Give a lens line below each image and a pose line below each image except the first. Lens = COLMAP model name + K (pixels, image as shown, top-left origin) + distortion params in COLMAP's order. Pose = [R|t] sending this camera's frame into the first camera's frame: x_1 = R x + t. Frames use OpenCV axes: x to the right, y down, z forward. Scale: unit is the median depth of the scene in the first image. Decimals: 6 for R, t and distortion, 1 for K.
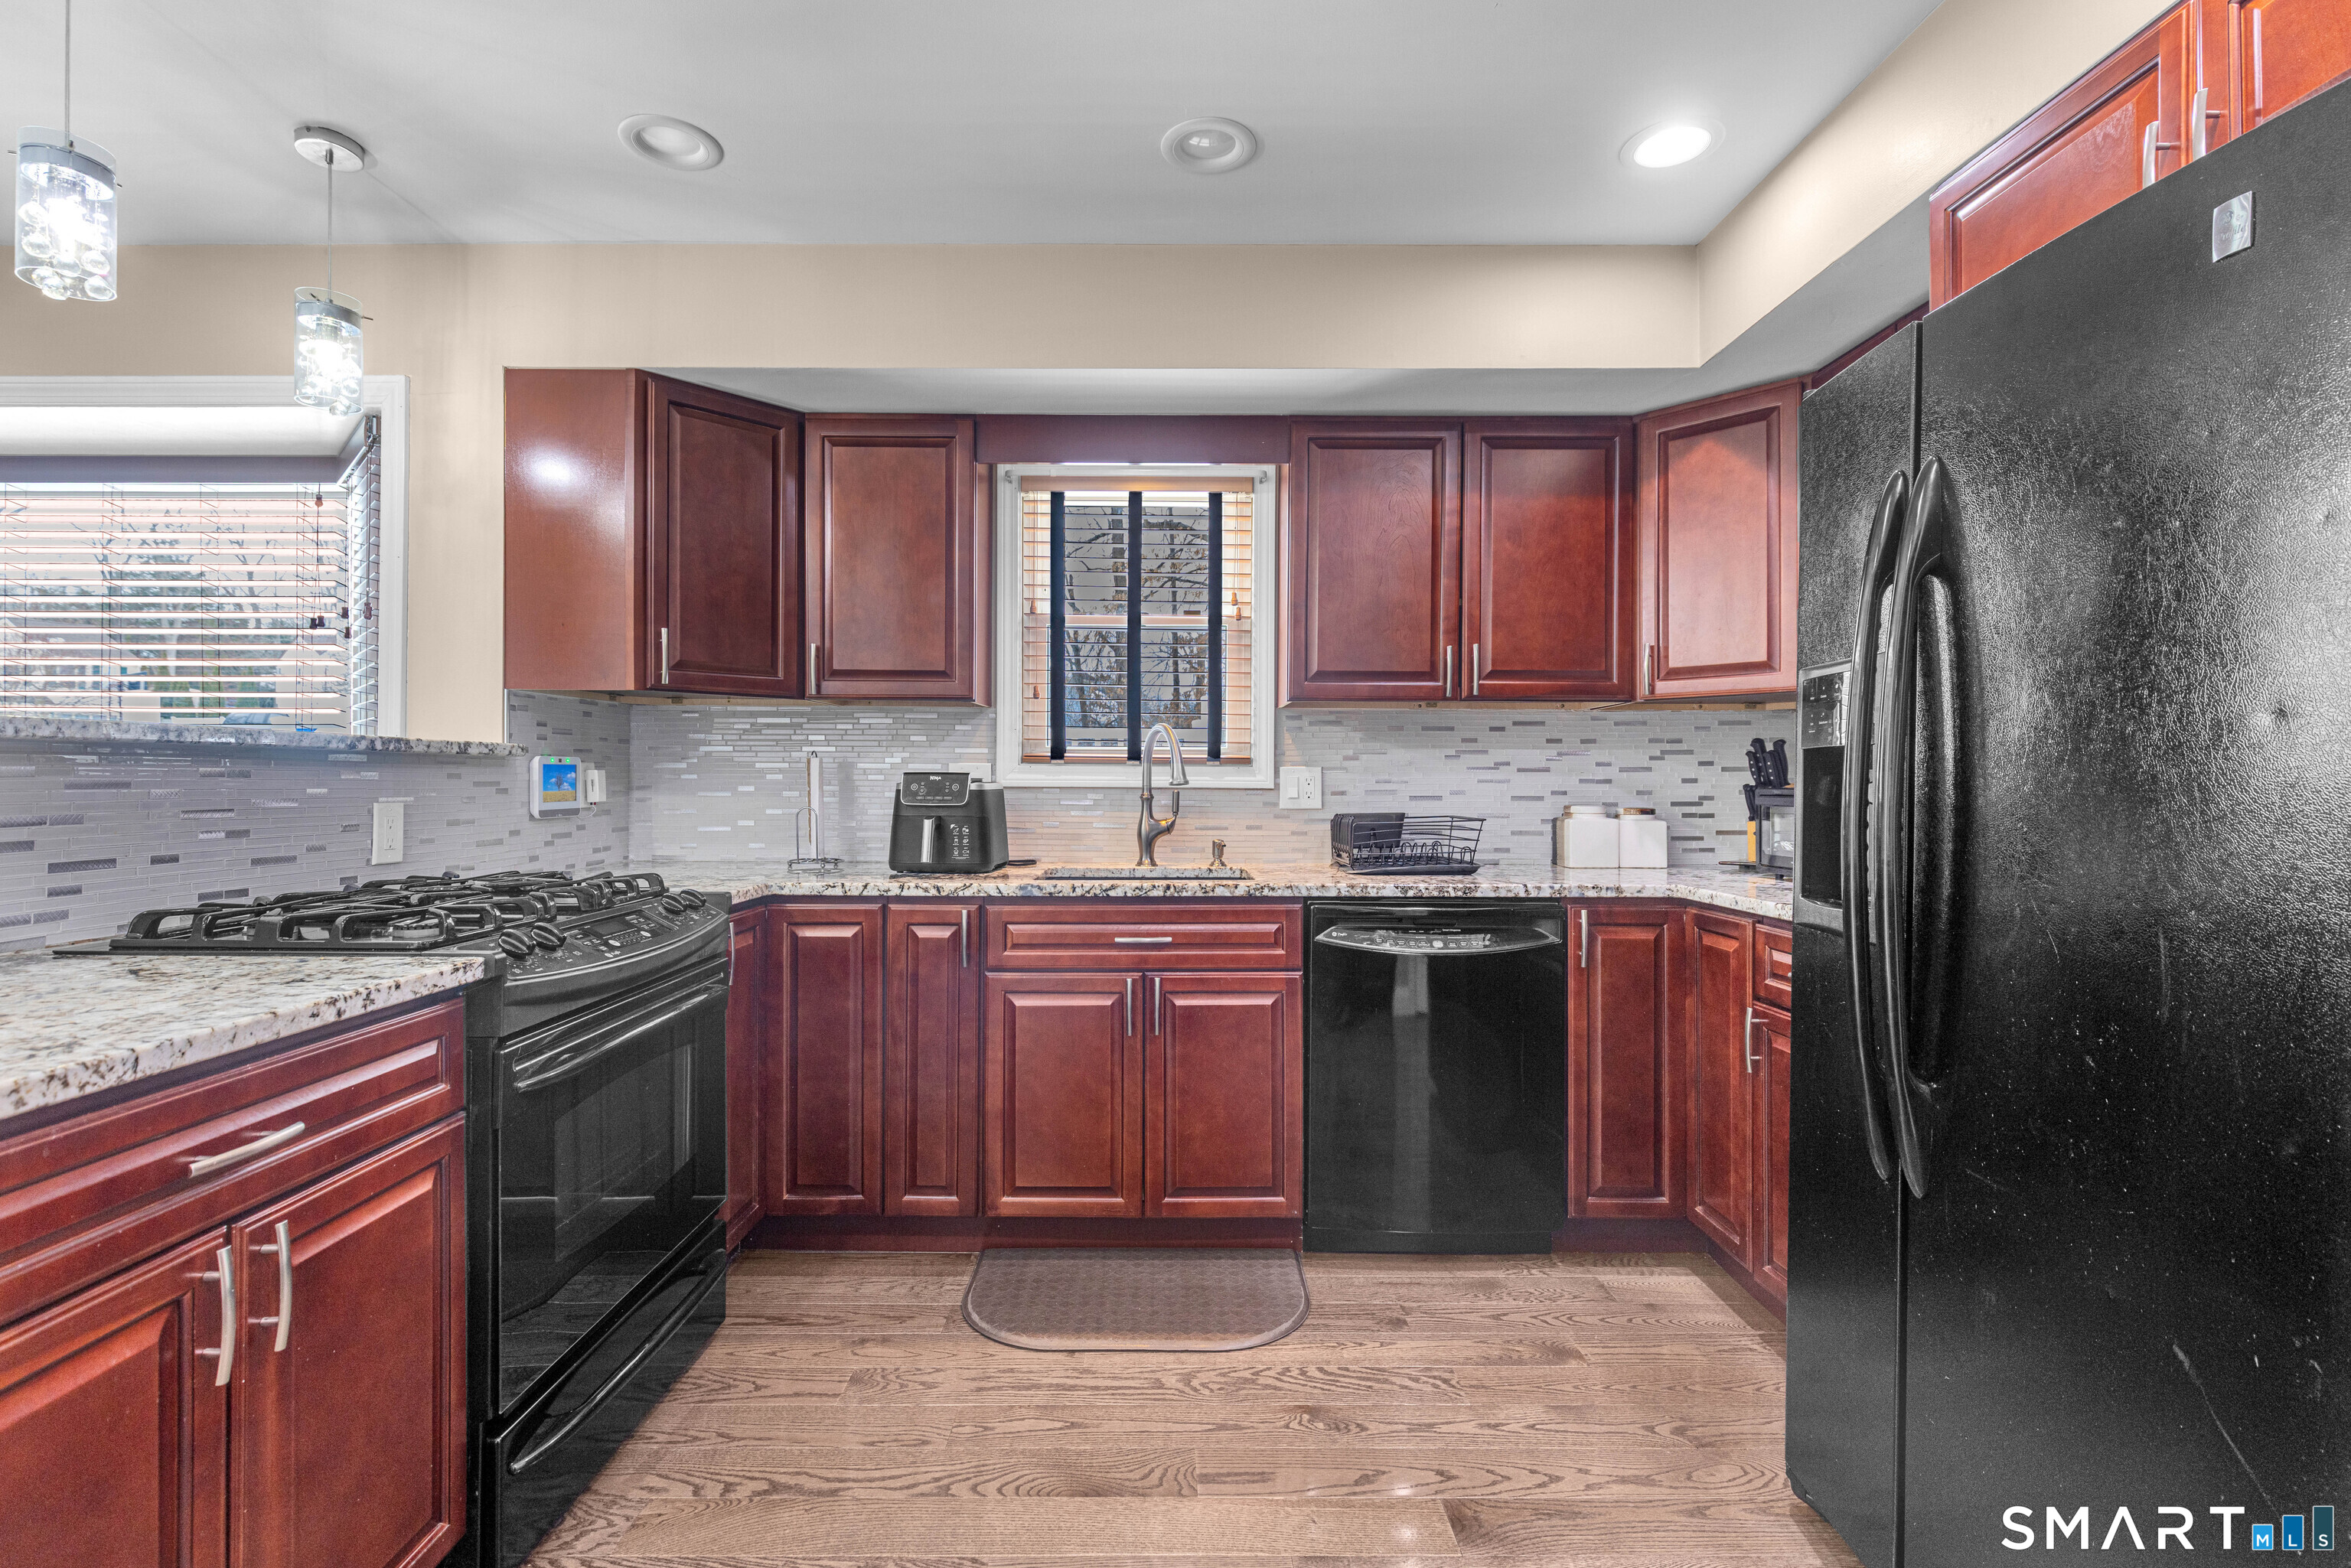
lens RADIAL K [[1082.3, 0, 1160.0], [0, 1082.3, 775.5], [0, 0, 1]] dist [0.010584, 0.000087]
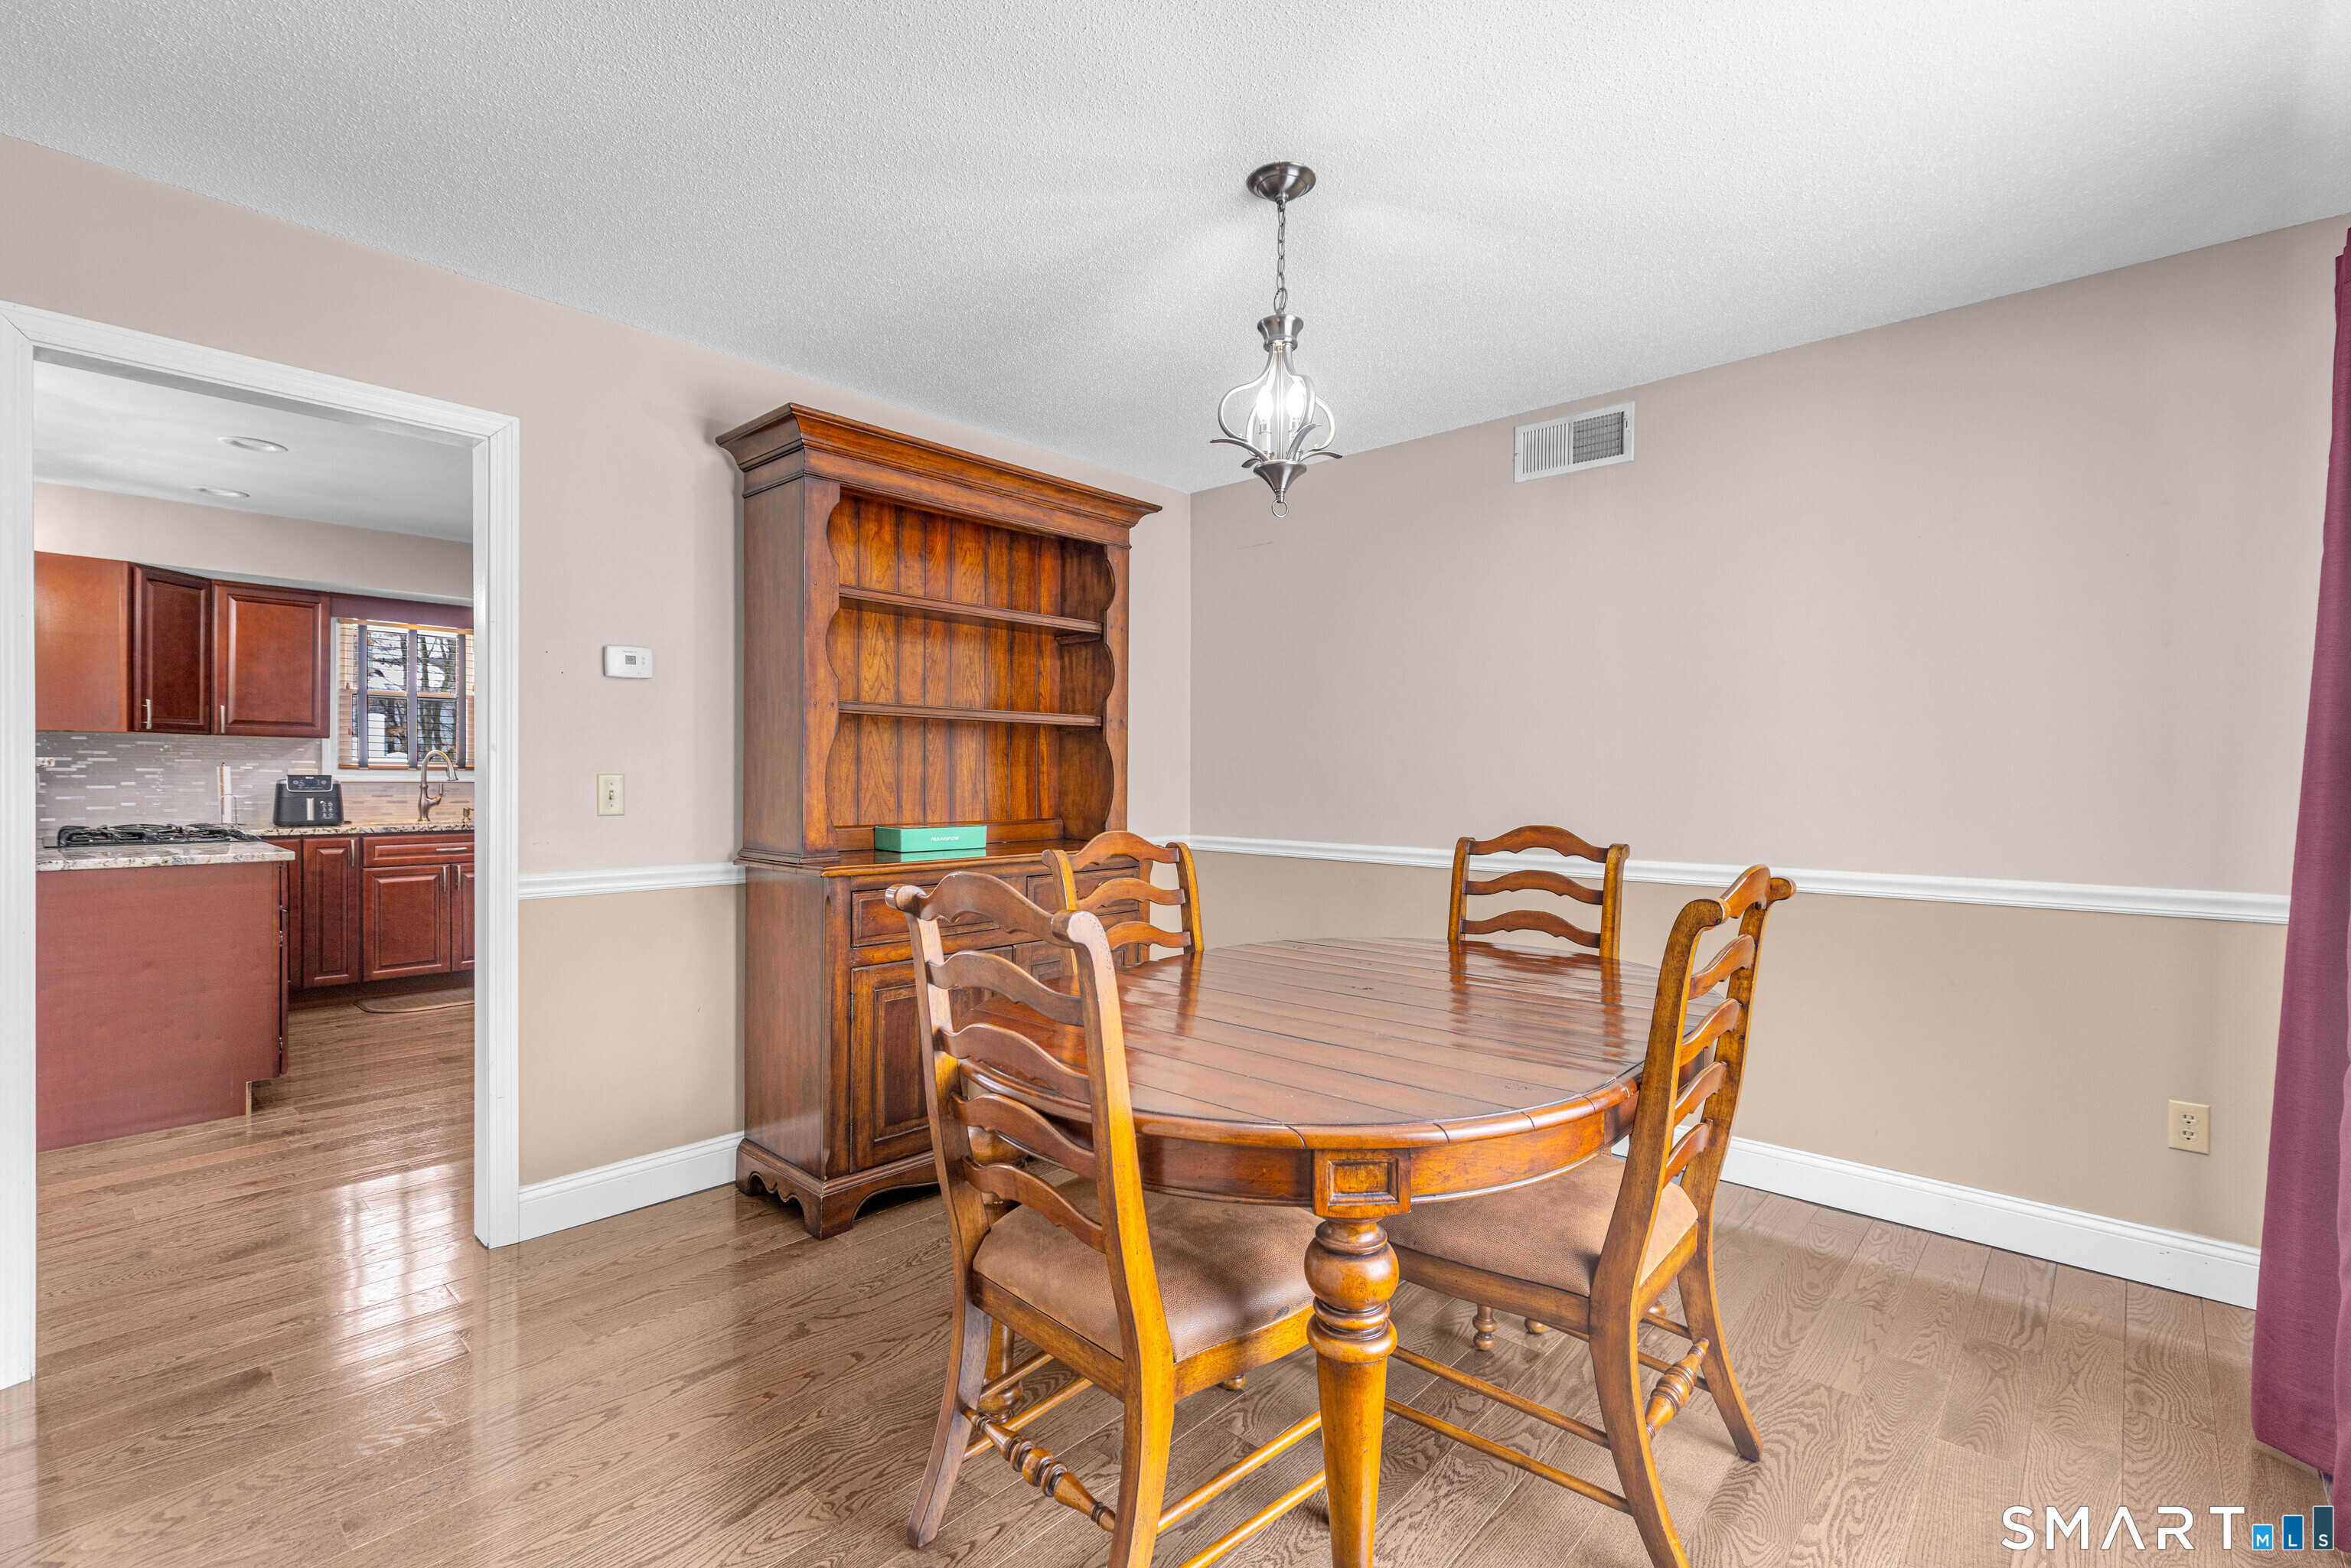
lens RADIAL K [[1082.3, 0, 1187.0], [0, 1082.3, 778.1], [0, 0, 1]] dist [0.010584, 0.000087]
pose [[0.670546, -0.000729, 0.741867, -0.654796], [-0.008055, 0.999933, 0.008263, -0.028289], [-0.741824, -0.011517, 0.670496, -1.625124]]
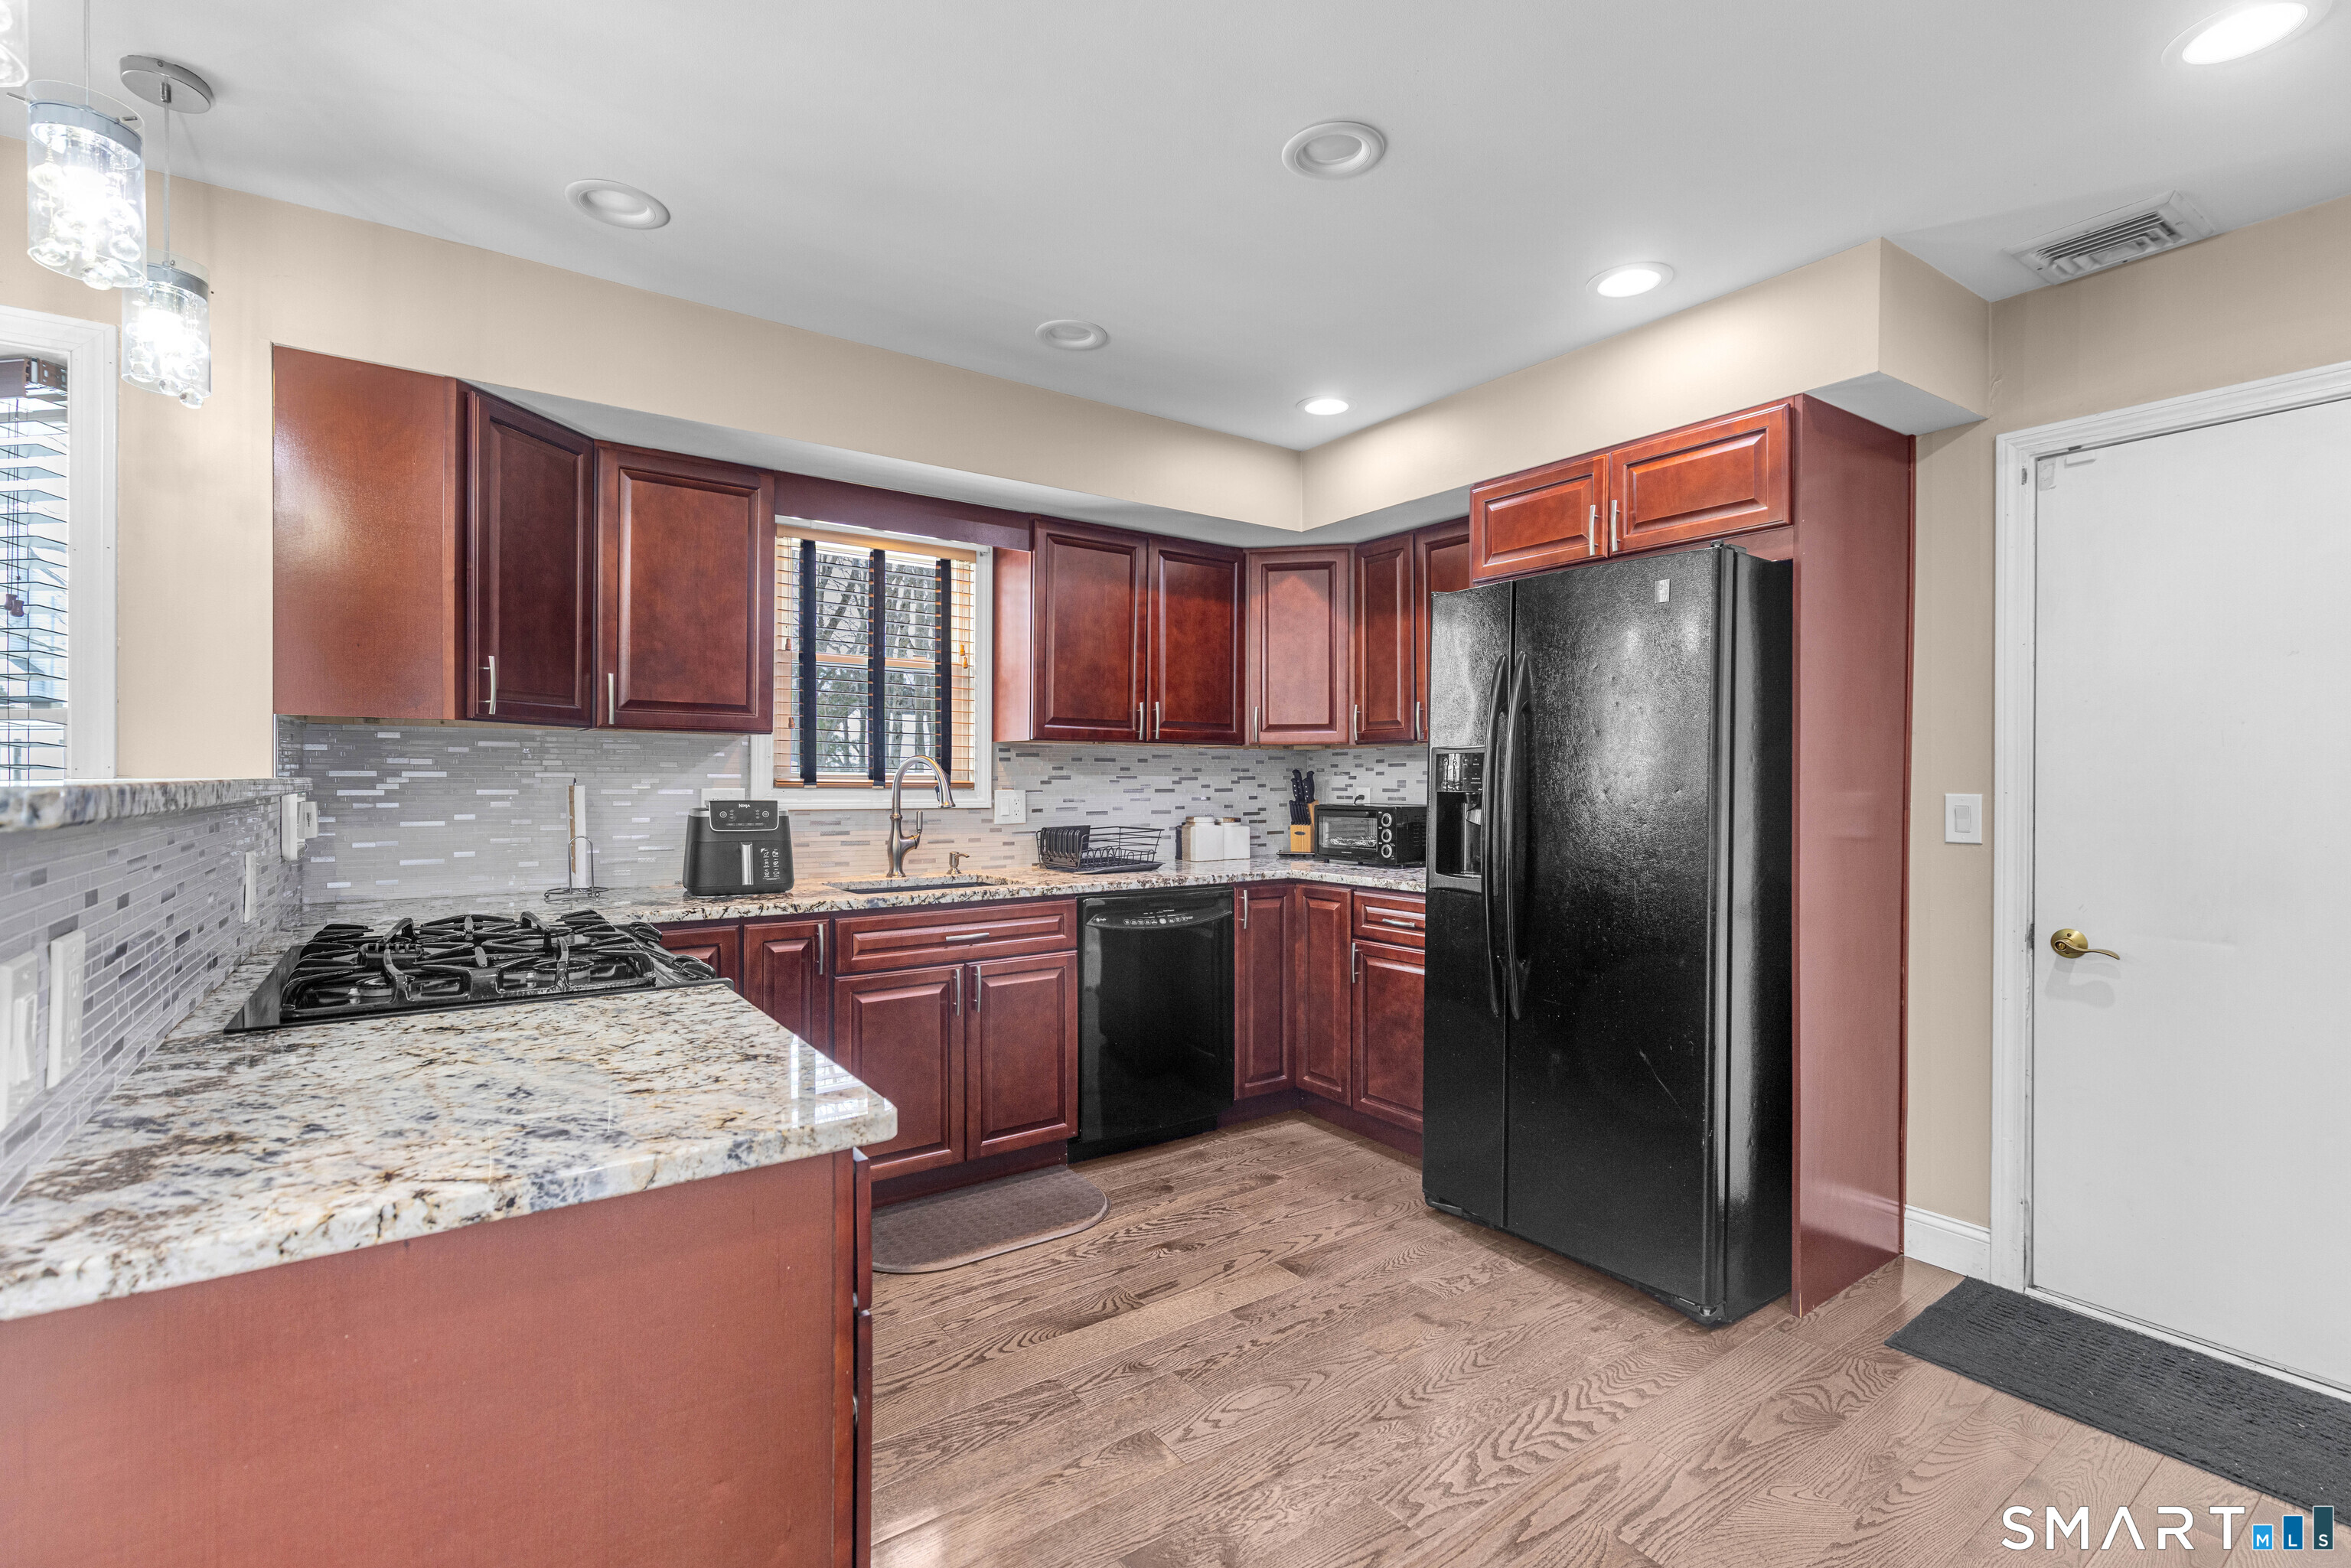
lens RADIAL K [[1082.3, 0, 1186.4], [0, 1082.3, 775.8], [0, 0, 1]] dist [0.010584, 0.000087]
pose [[0.807551, 0.000723, 0.589797, -0.526203], [-0.004678, 0.999976, 0.005179, -0.037801], [-0.589779, -0.006942, 0.807535, -0.137644]]
